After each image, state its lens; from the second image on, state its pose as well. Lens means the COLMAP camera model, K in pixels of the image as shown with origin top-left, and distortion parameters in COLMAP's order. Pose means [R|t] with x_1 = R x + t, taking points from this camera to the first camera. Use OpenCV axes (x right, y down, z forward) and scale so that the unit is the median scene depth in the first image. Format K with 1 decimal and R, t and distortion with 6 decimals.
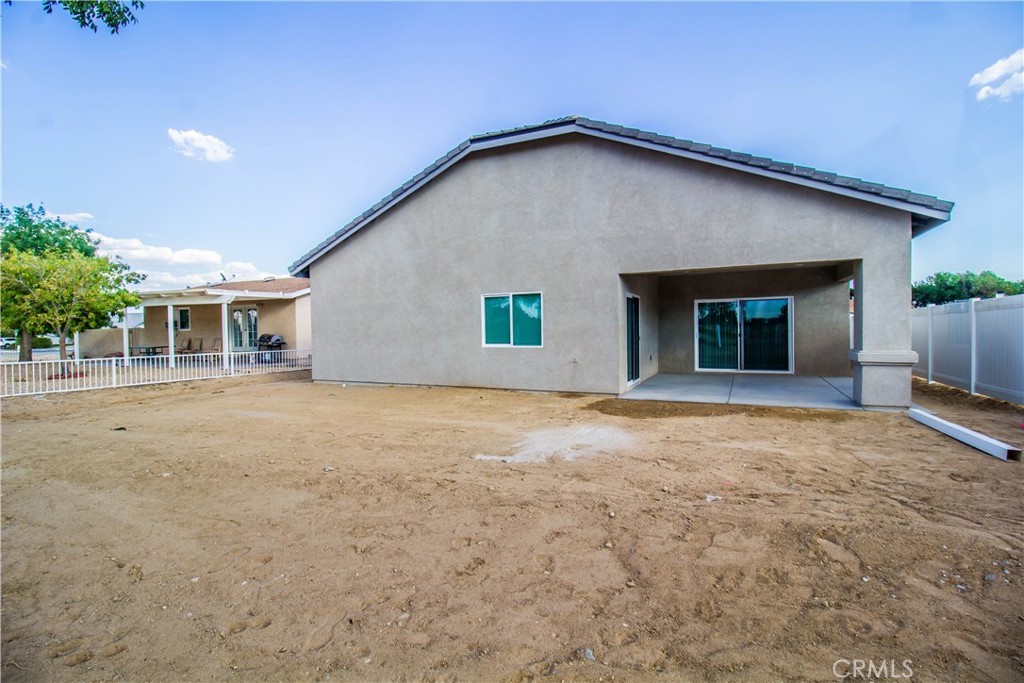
lens RADIAL K [[469.8, 0, 507.7], [0, 469.8, 341.2], [0, 0, 1]] dist [-0.002491, -0.010530]
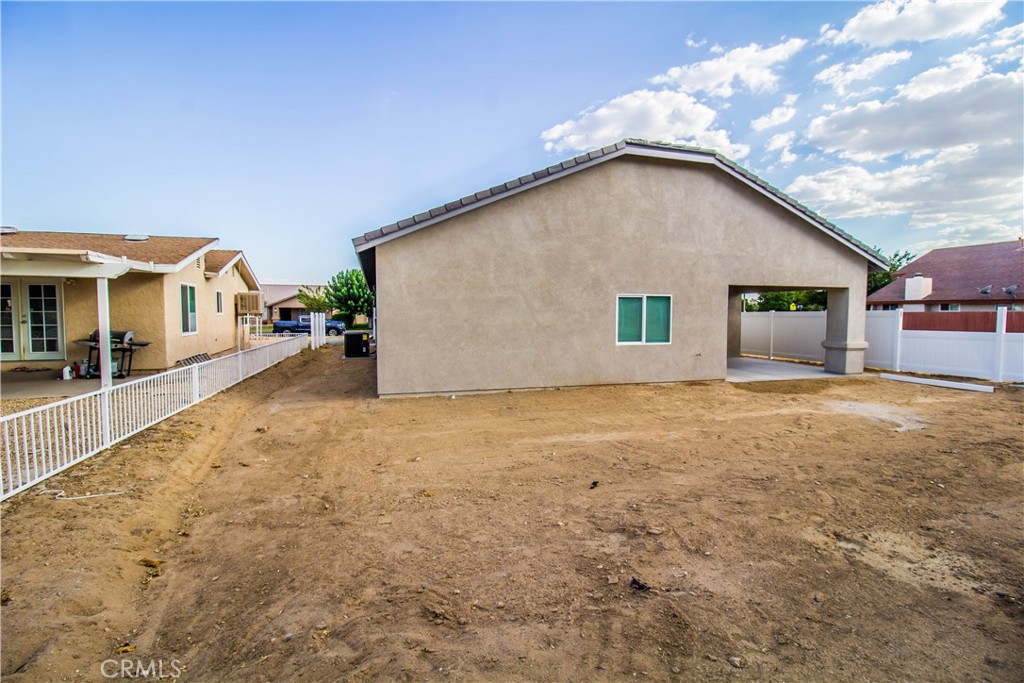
lens RADIAL K [[469.8, 0, 508.9], [0, 469.8, 340.9], [0, 0, 1]] dist [-0.002491, -0.010530]
pose [[0.753176, -0.024872, 0.657348, -0.913528], [0.004789, 0.999466, 0.032329, -0.031521], [-0.657801, -0.021201, 0.752893, 0.378979]]
